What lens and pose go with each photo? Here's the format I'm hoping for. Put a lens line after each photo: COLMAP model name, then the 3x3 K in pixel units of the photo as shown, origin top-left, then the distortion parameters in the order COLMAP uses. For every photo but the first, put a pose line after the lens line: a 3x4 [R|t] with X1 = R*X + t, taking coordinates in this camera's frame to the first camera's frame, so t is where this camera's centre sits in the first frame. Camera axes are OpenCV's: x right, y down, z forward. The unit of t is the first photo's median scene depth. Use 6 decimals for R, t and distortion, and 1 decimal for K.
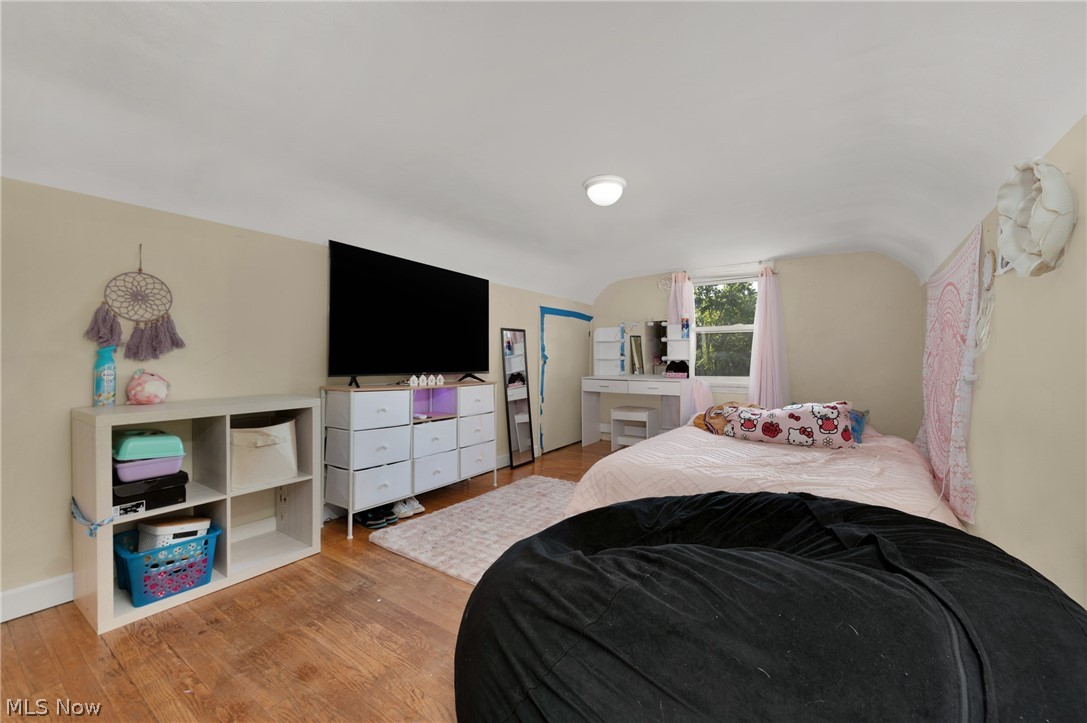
lens RADIAL K [[427.5, 0, 548.4], [0, 427.5, 366.2], [0, 0, 1]] dist [0.014739, -0.001623]
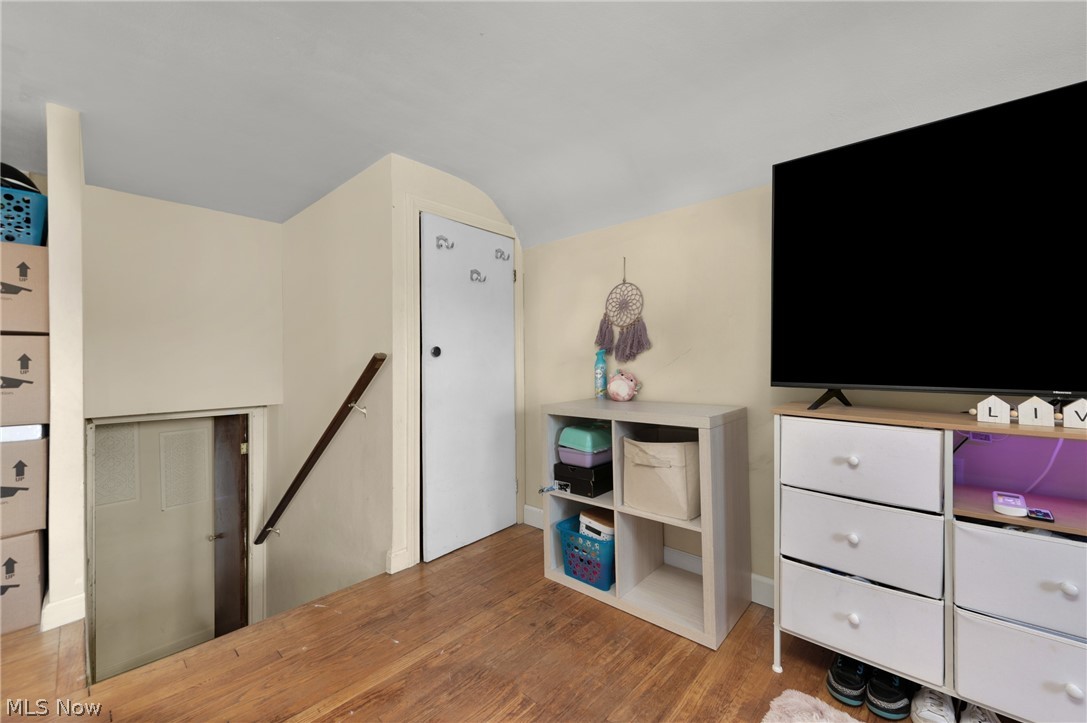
lens RADIAL K [[427.5, 0, 549.5], [0, 427.5, 362.2], [0, 0, 1]] dist [0.014739, -0.001623]
pose [[-0.121189, -0.001342, -0.992628, 0.176386], [0.000063, 0.999999, -0.001360, -0.010050], [0.992629, -0.000228, -0.121189, 0.941084]]
